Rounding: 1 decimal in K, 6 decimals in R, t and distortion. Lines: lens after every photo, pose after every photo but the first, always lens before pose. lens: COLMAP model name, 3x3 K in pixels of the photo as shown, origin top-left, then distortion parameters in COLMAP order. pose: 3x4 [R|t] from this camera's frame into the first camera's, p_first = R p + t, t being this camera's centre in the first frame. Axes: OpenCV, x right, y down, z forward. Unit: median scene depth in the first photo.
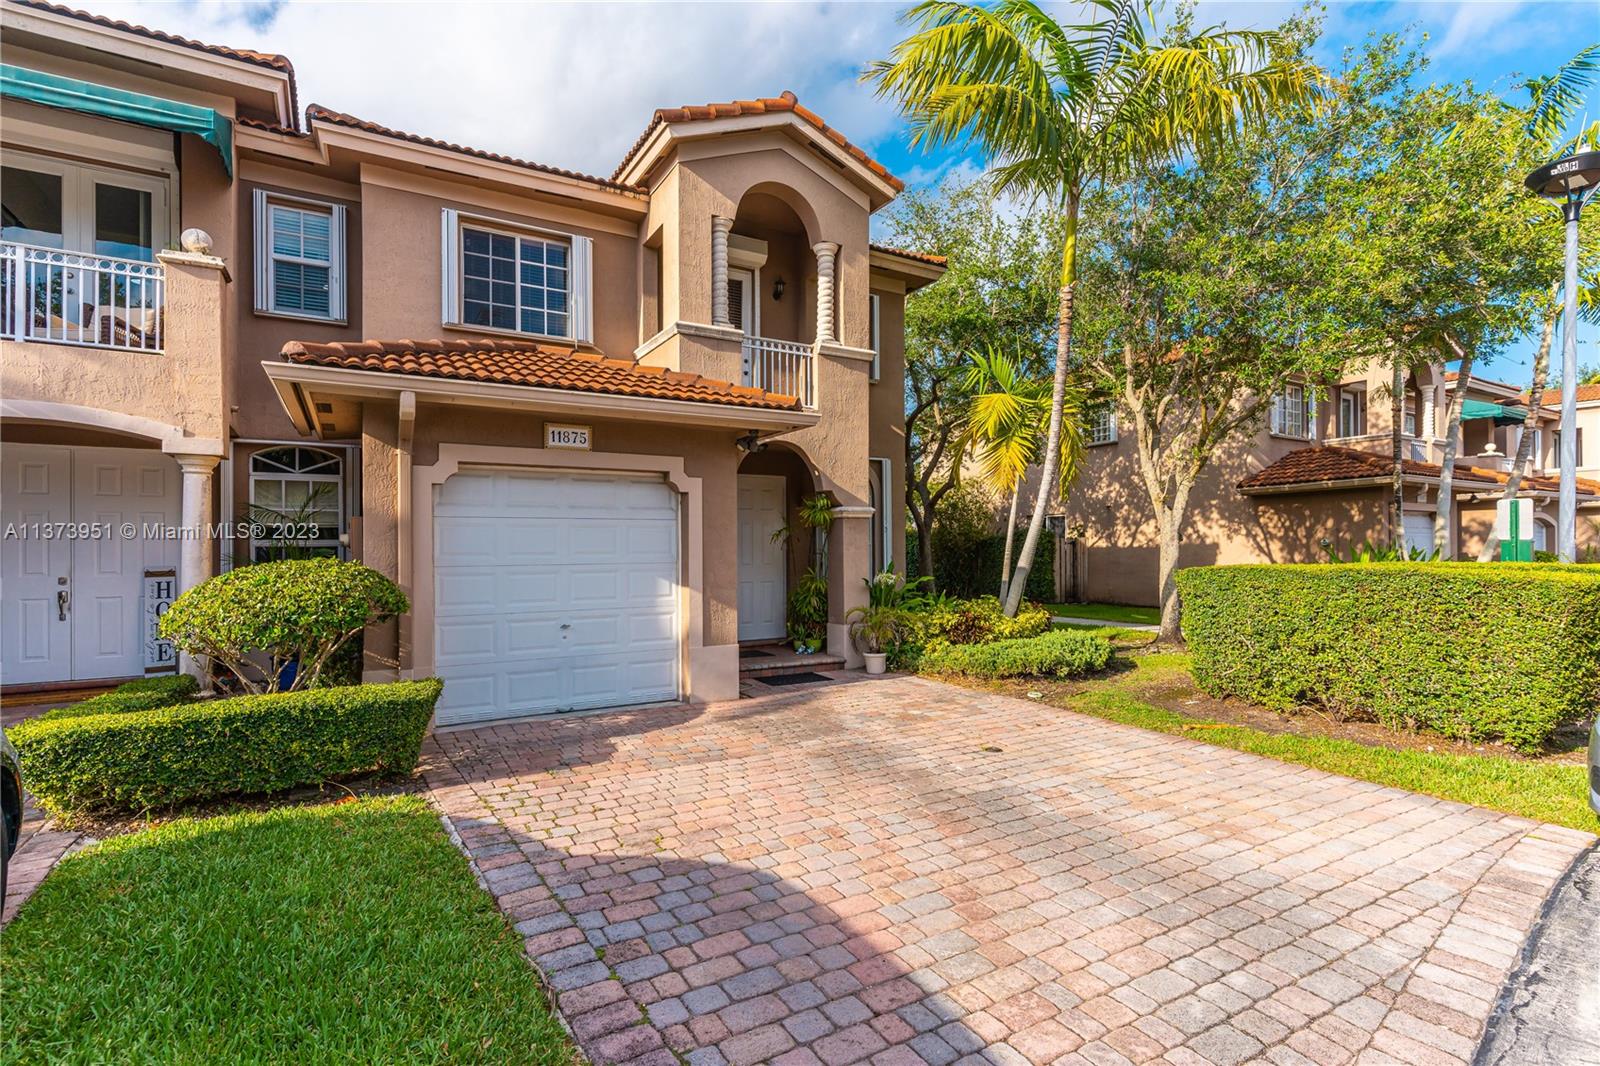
lens RADIAL K [[773.9, 0, 800.0], [0, 773.9, 533.0], [0, 0, 1]] dist [0.002084, 0.000310]
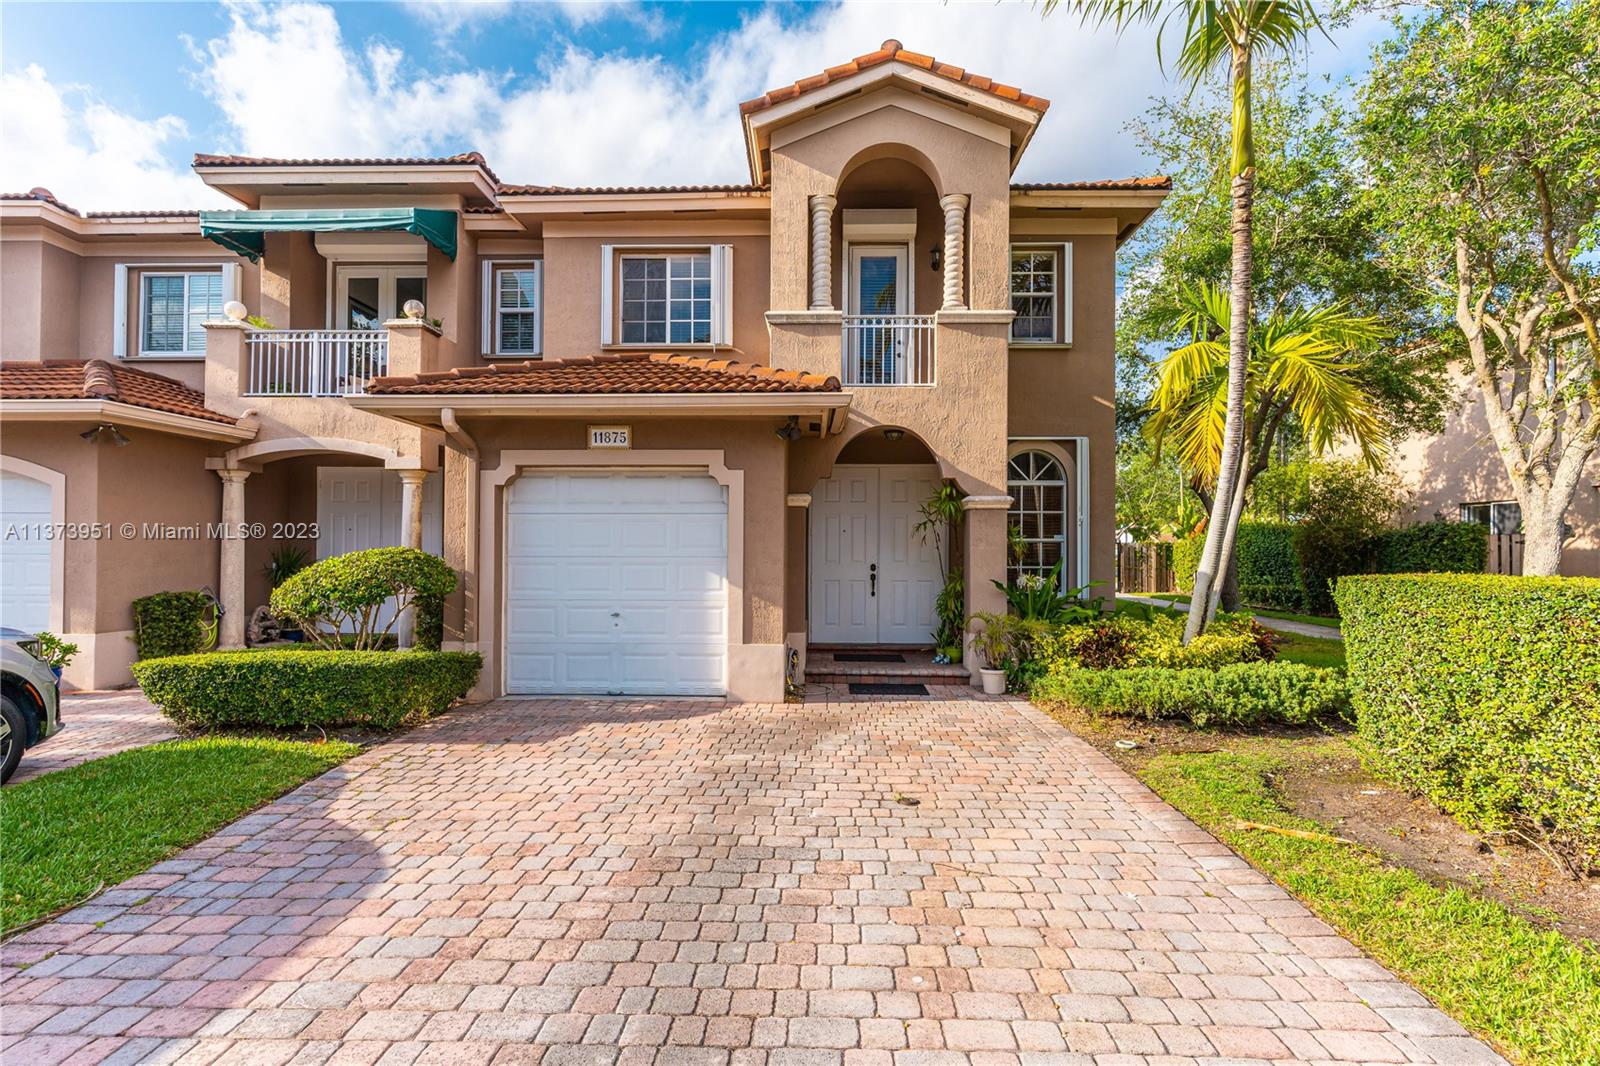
lens RADIAL K [[764.7, 0, 790.9], [0, 764.7, 526.5], [0, 0, 1]] dist [0.002067, -0.000181]
pose [[0.846627, -0.005582, -0.532158, 0.473751], [0.002537, 0.999976, -0.006454, 0.006487], [0.532181, 0.004114, 0.846621, 0.239700]]
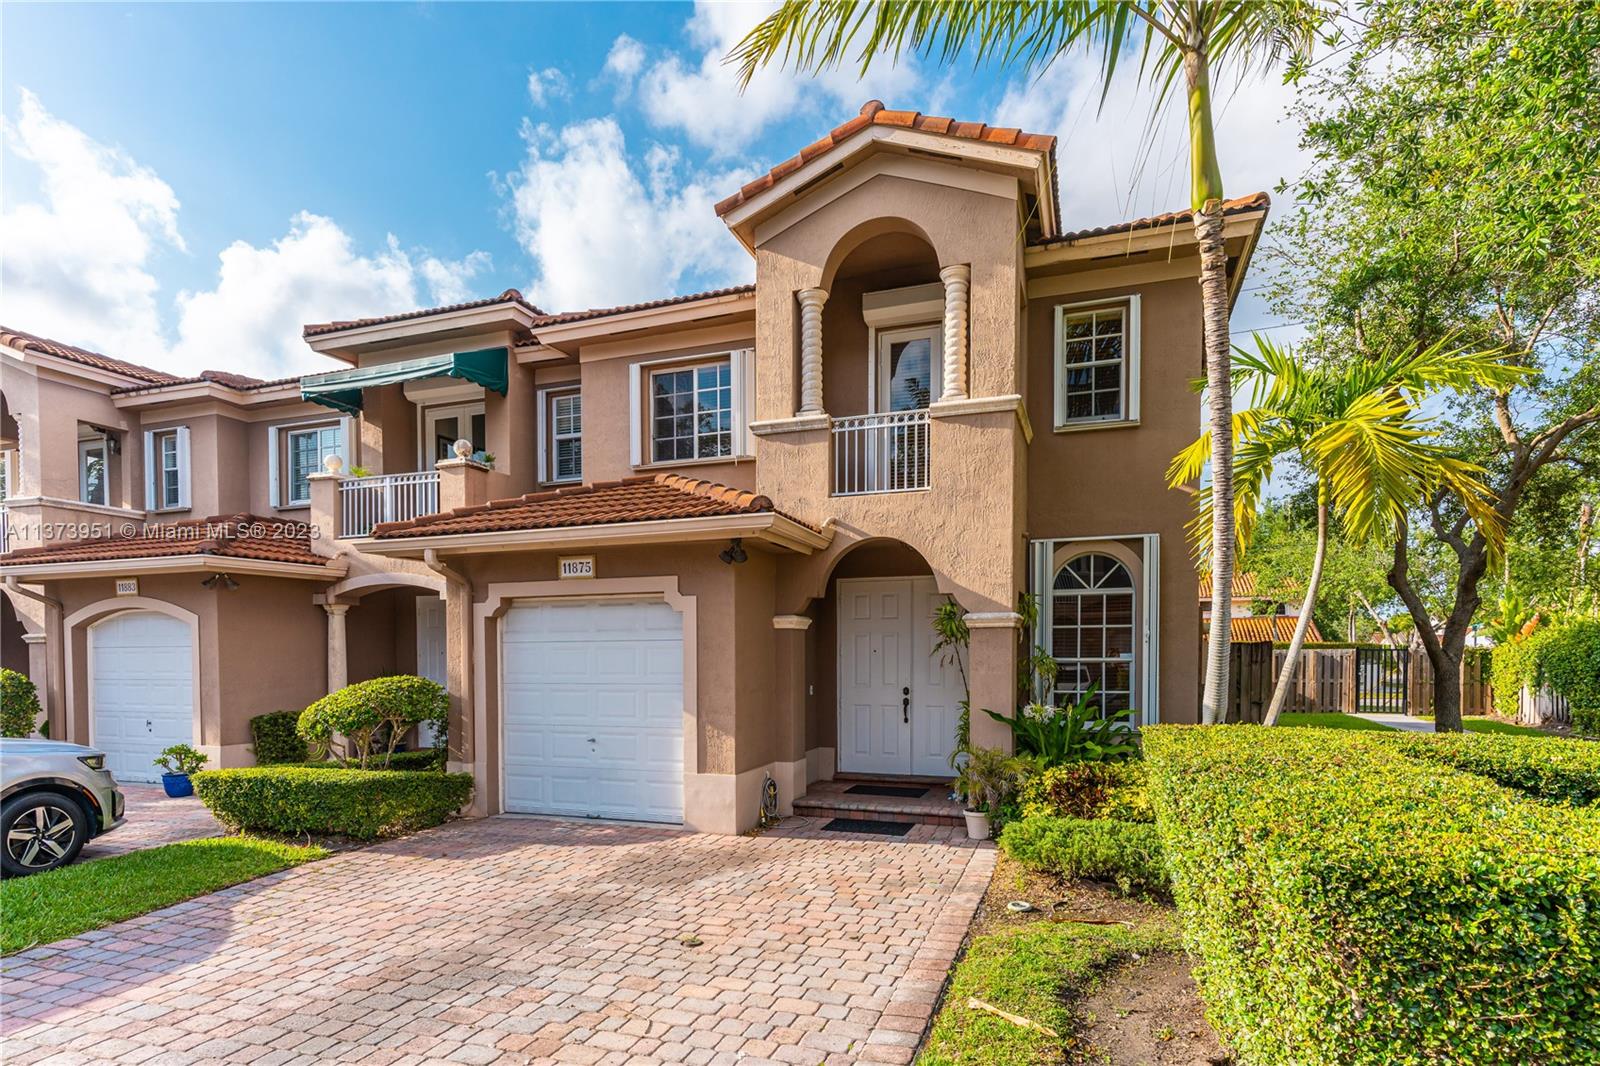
lens RADIAL K [[852.3, 0, 777.6], [0, 852.3, 662.2], [0, 0, 1]] dist [0.005126, 0.000341]
pose [[0.634650, 0.010198, -0.772732, 0.810642], [0.019208, 0.999396, 0.028965, -0.019937], [0.772561, -0.033225, 0.634071, 0.451972]]
